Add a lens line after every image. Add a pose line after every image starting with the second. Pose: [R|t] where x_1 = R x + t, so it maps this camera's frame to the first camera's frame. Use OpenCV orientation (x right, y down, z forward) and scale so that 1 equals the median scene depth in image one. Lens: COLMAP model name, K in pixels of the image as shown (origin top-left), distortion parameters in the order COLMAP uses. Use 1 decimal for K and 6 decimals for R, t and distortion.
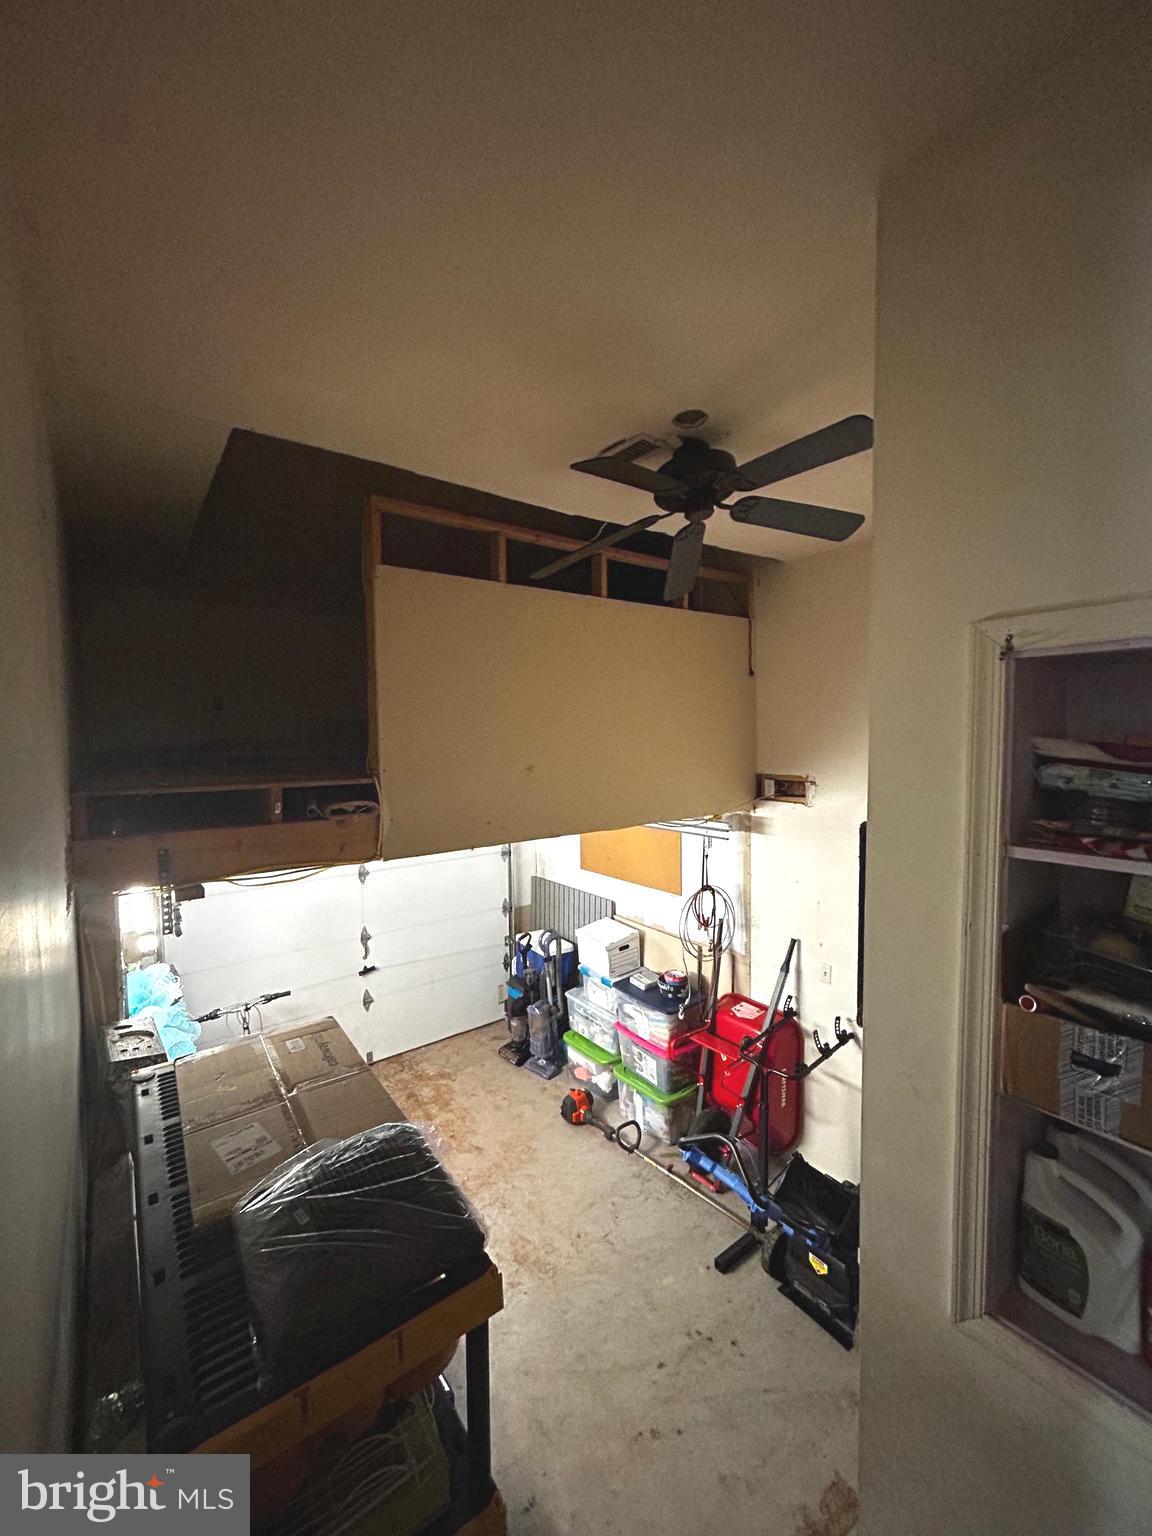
lens RADIAL K [[619.2, 0, 578.9], [0, 619.2, 770.2], [0, 0, 1]] dist [-0.001346, 0.001644]
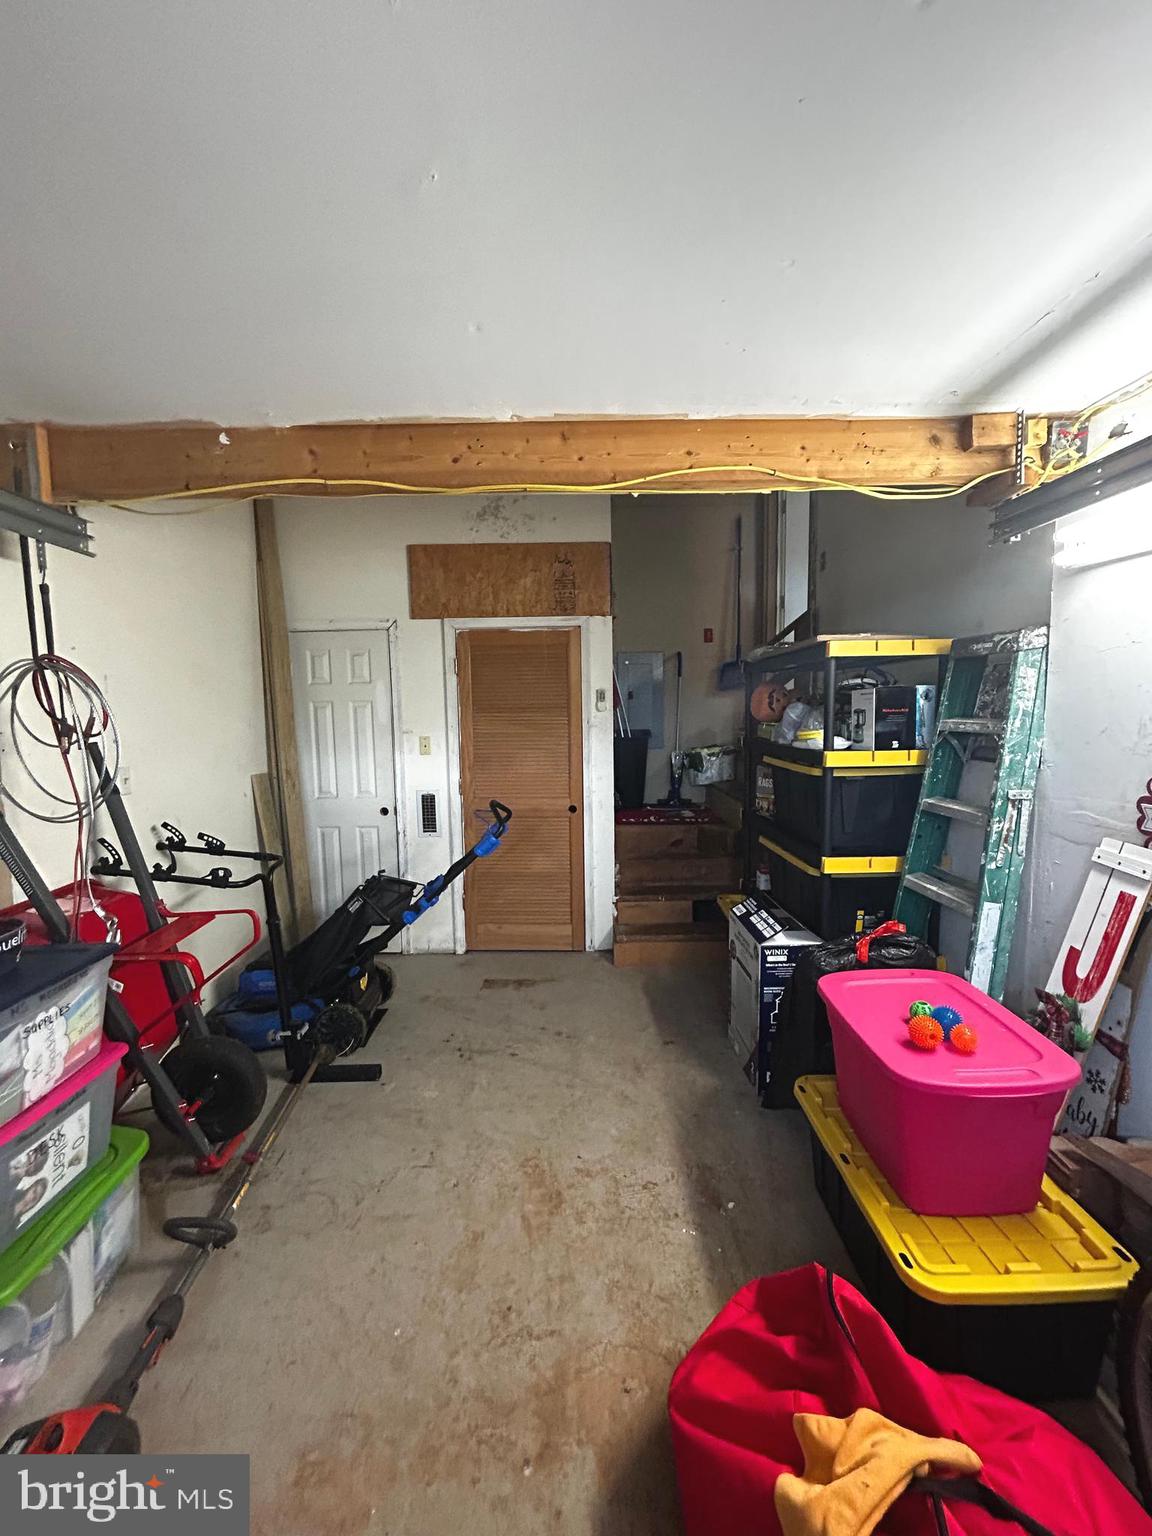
lens RADIAL K [[619.2, 0, 574.5], [0, 619.2, 773.4], [0, 0, 1]] dist [-0.001346, 0.001644]
pose [[-0.808980, -0.031674, 0.586982, -0.435066], [0.059410, 0.989029, 0.135248, 0.273006], [-0.584826, 0.144286, -0.798223, 1.345026]]
